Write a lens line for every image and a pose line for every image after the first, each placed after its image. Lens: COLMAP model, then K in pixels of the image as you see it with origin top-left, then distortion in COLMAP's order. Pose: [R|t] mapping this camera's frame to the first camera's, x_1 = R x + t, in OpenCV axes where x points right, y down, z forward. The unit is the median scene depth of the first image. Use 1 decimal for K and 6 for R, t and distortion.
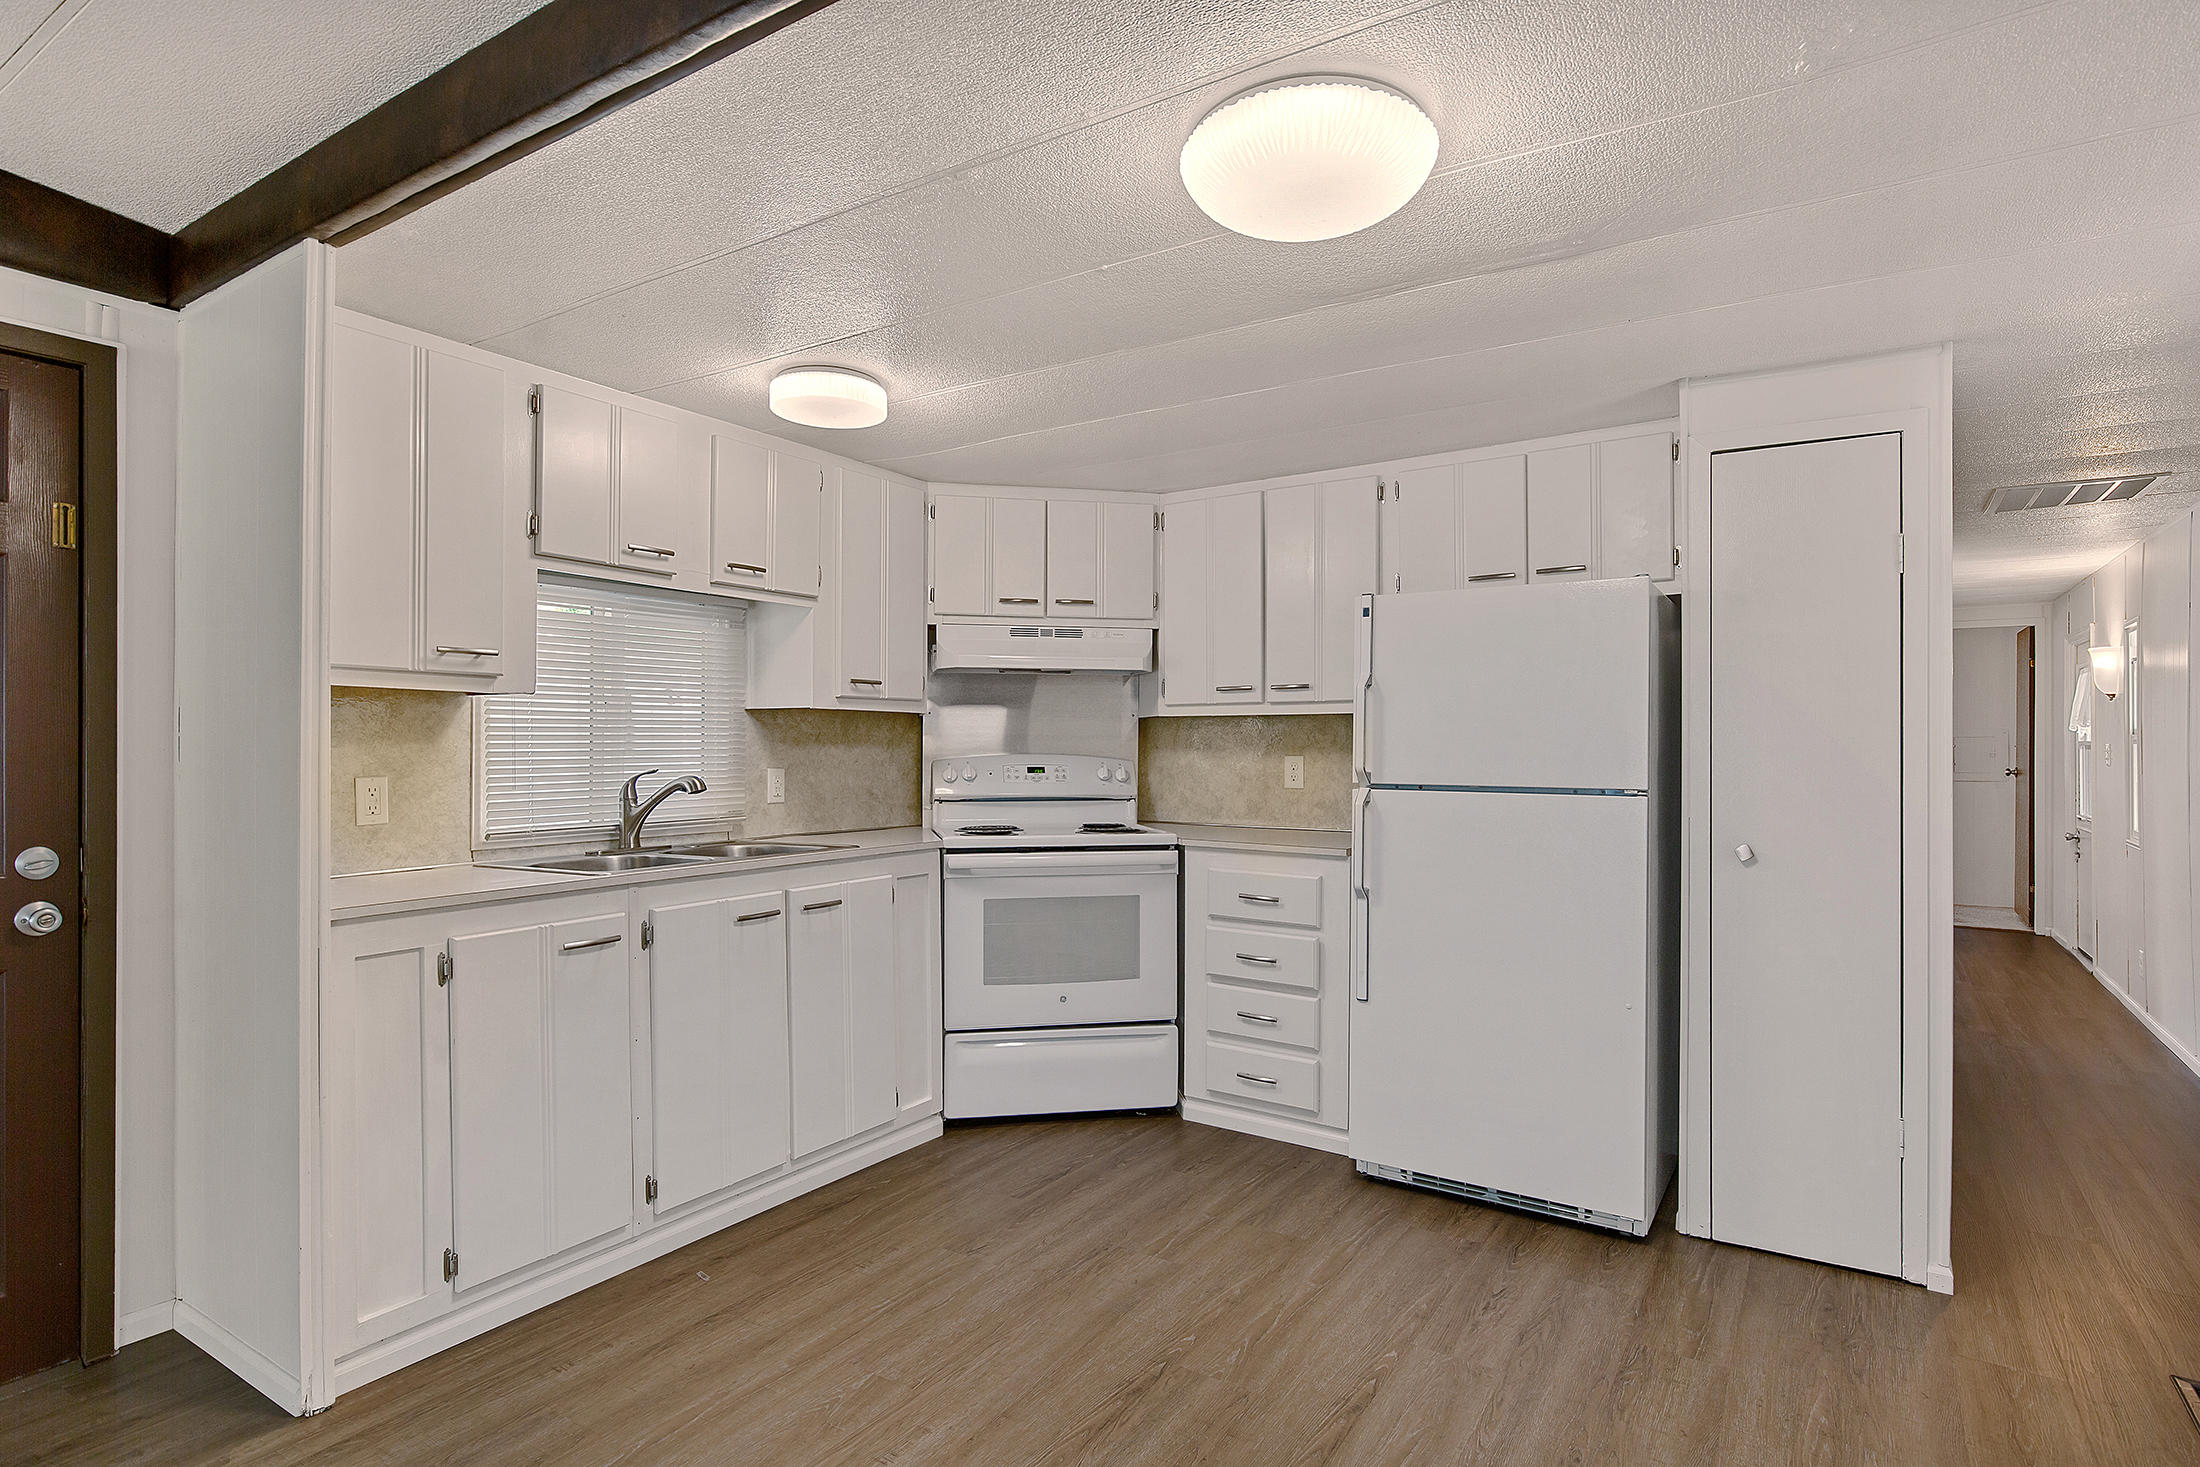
lens RADIAL K [[1138.4, 0, 1098.9], [0, 1138.4, 747.4], [0, 0, 1]] dist [-0.003164, 0.000834]
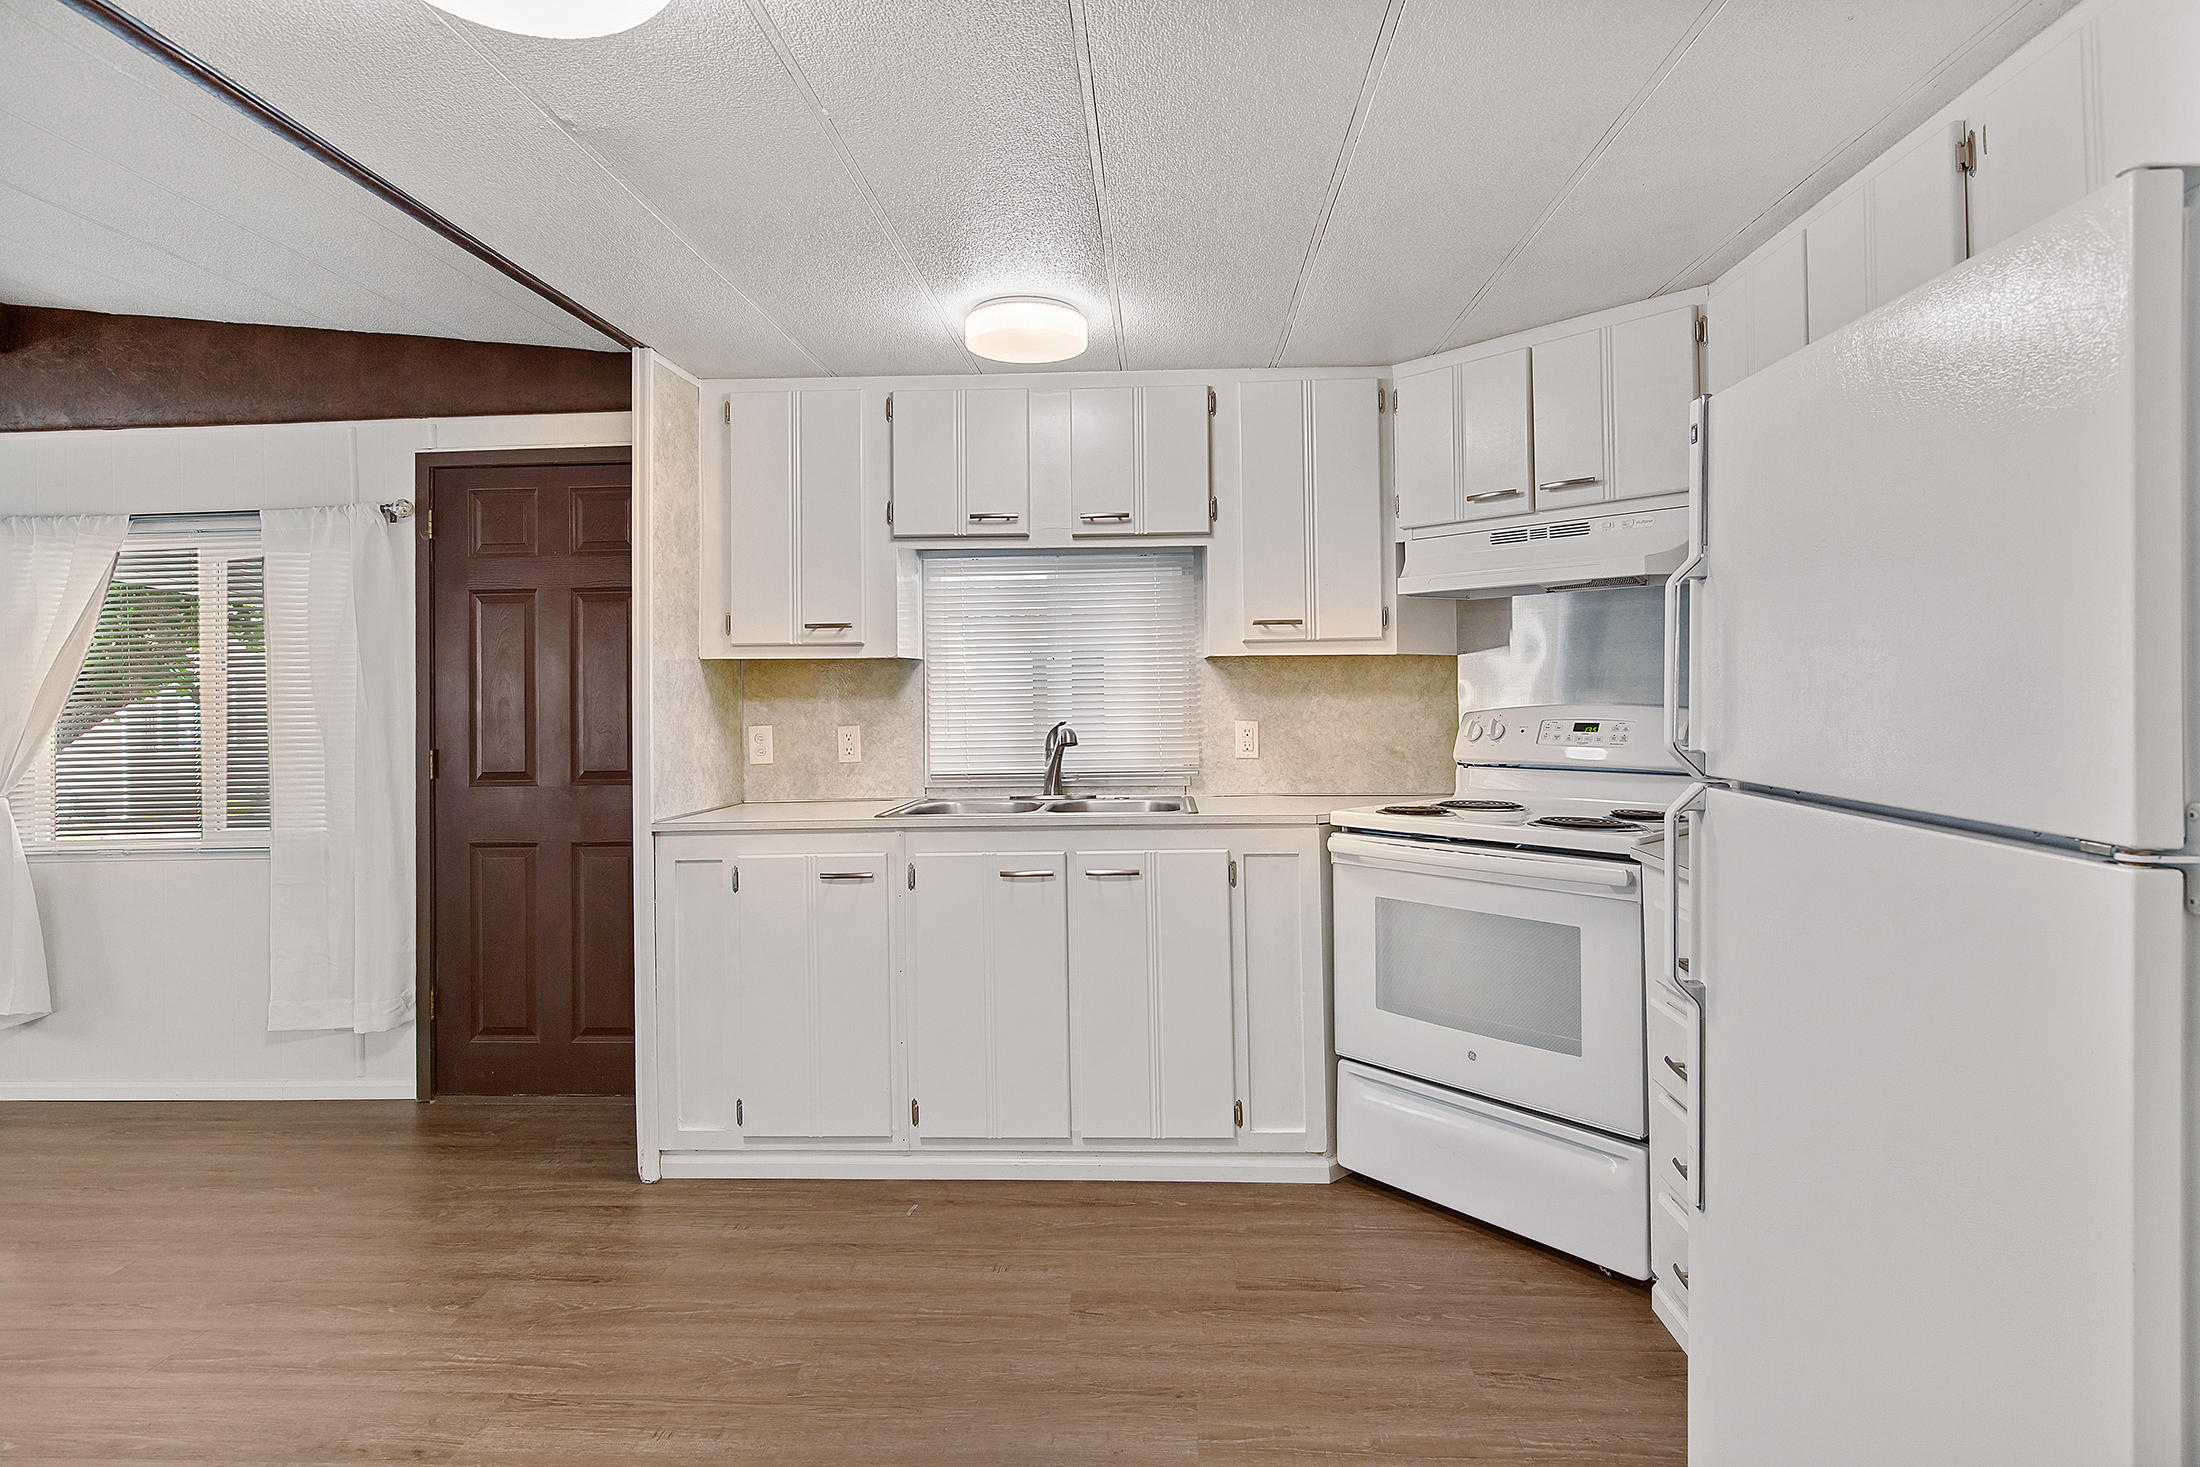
lens RADIAL K [[1138.4, 0, 1110.9], [0, 1138.4, 681.8], [0, 0, 1]] dist [-0.003164, 0.000834]
pose [[0.501496, -0.012011, -0.865076, 0.479100], [0.012339, 0.999901, -0.006729, -0.008501], [0.865072, -0.007300, 0.501595, 0.466078]]
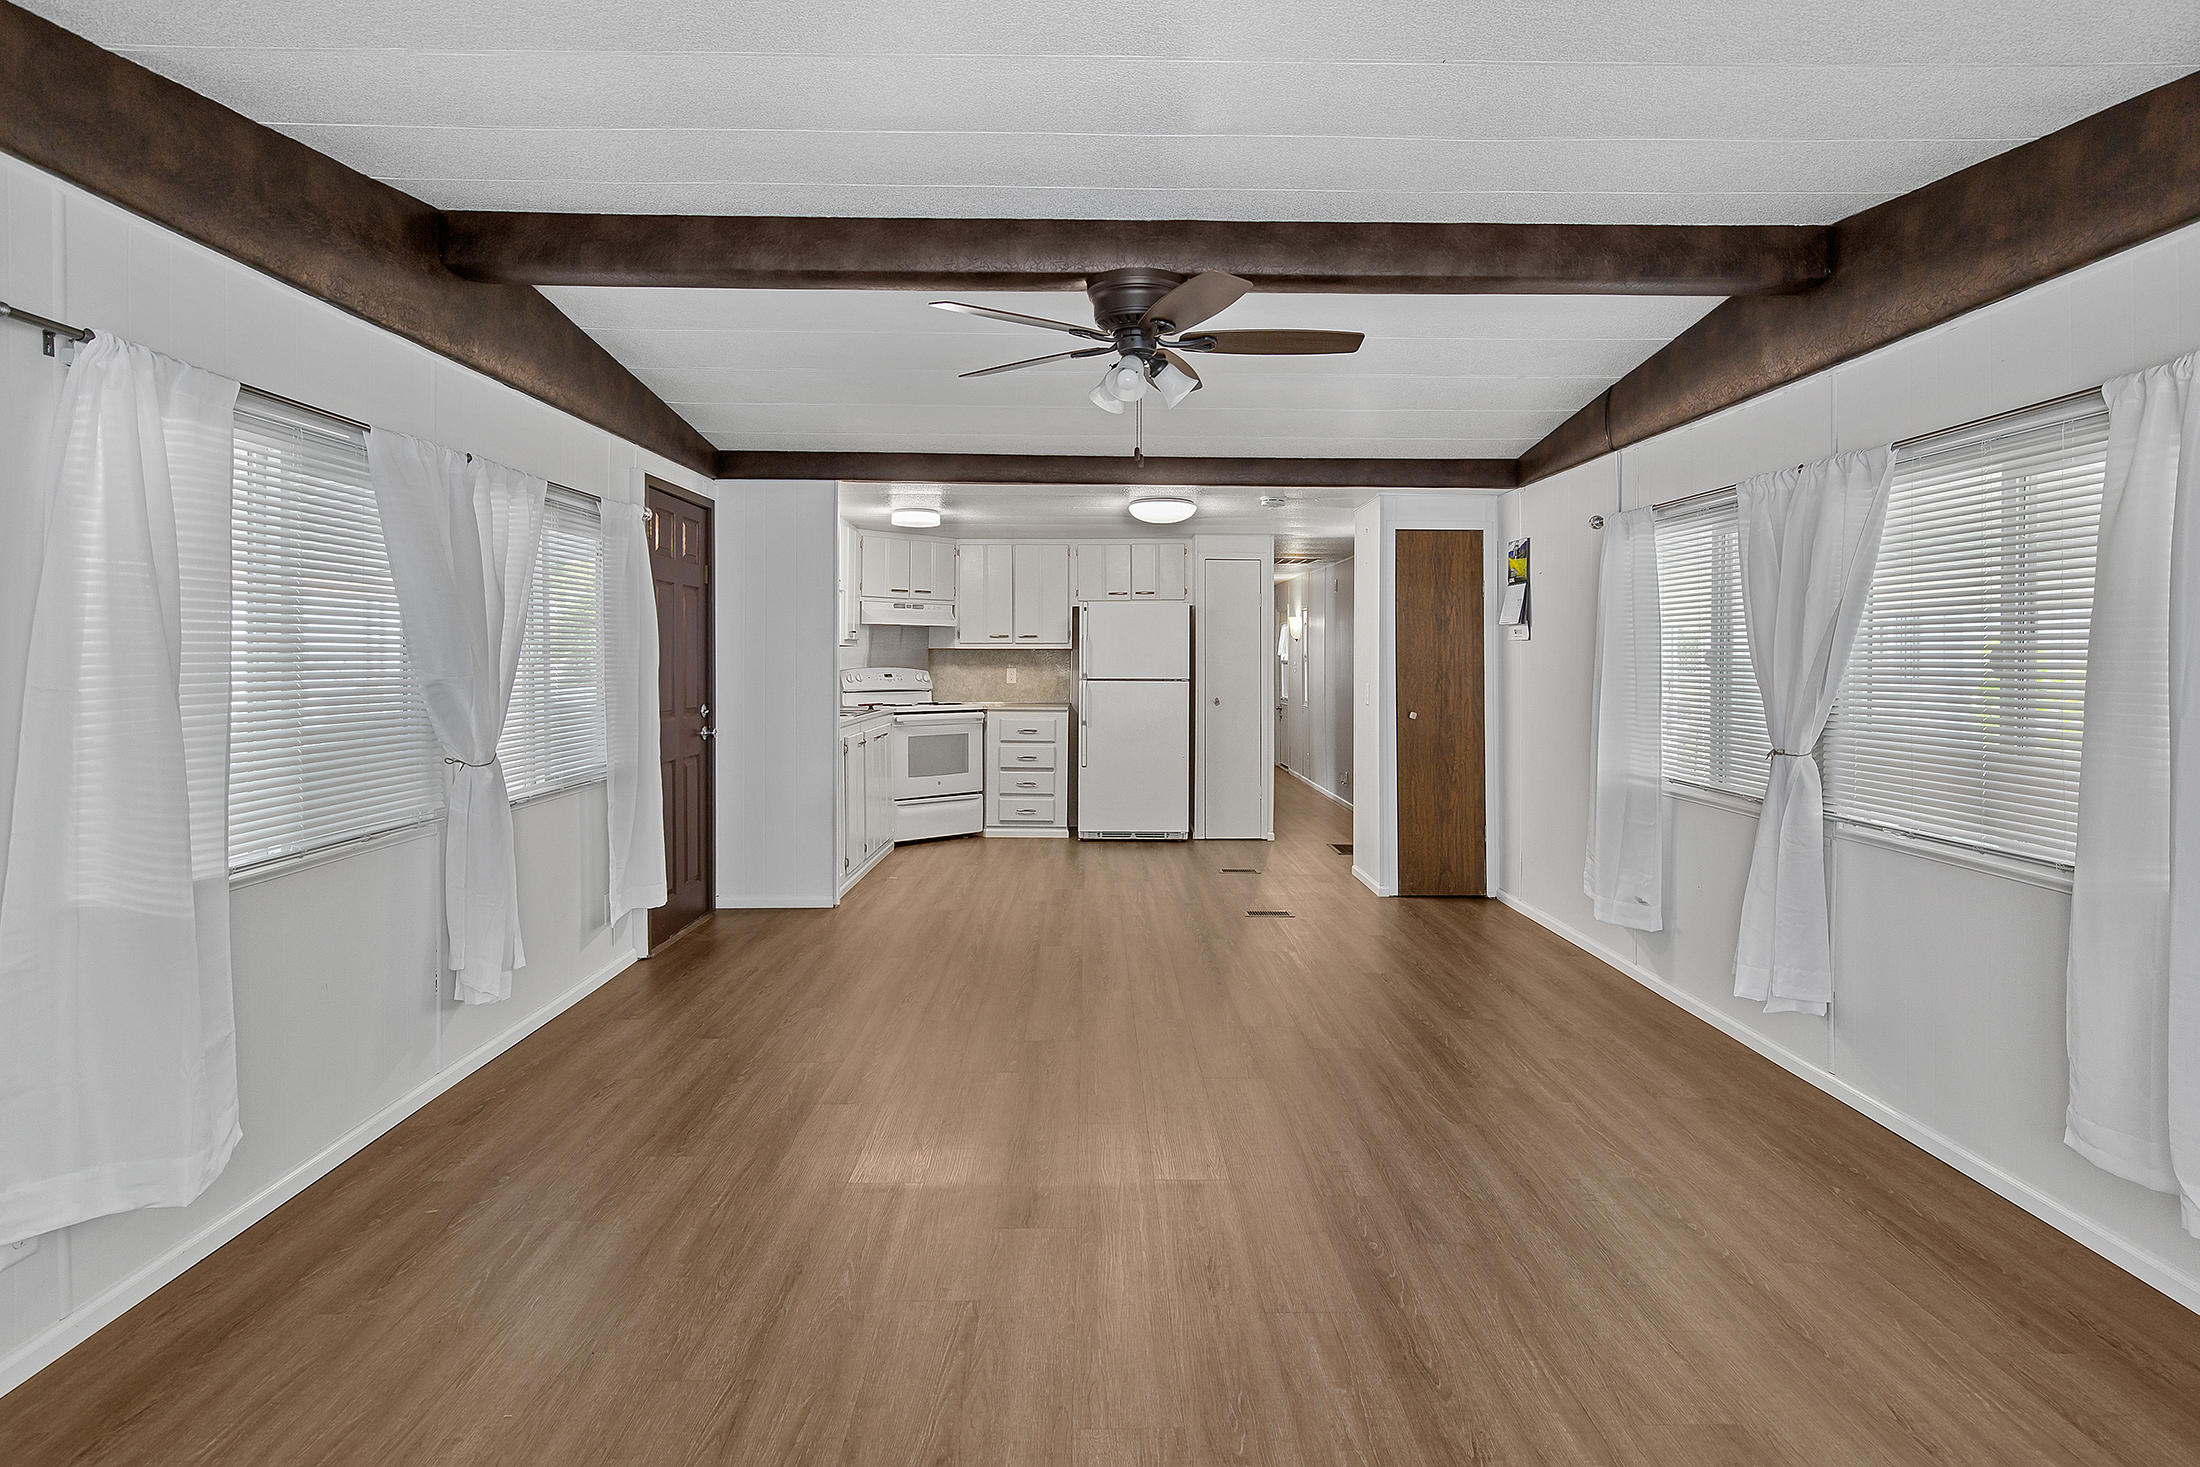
lens RADIAL K [[1138.4, 0, 1115.7], [0, 1138.4, 664.2], [0, 0, 1]] dist [-0.003164, 0.000834]
pose [[0.827386, -0.003539, 0.561622, -0.965313], [0.004595, 0.999989, -0.000468, 0.003496], [-0.561614, 0.002968, 0.827394, -0.949356]]
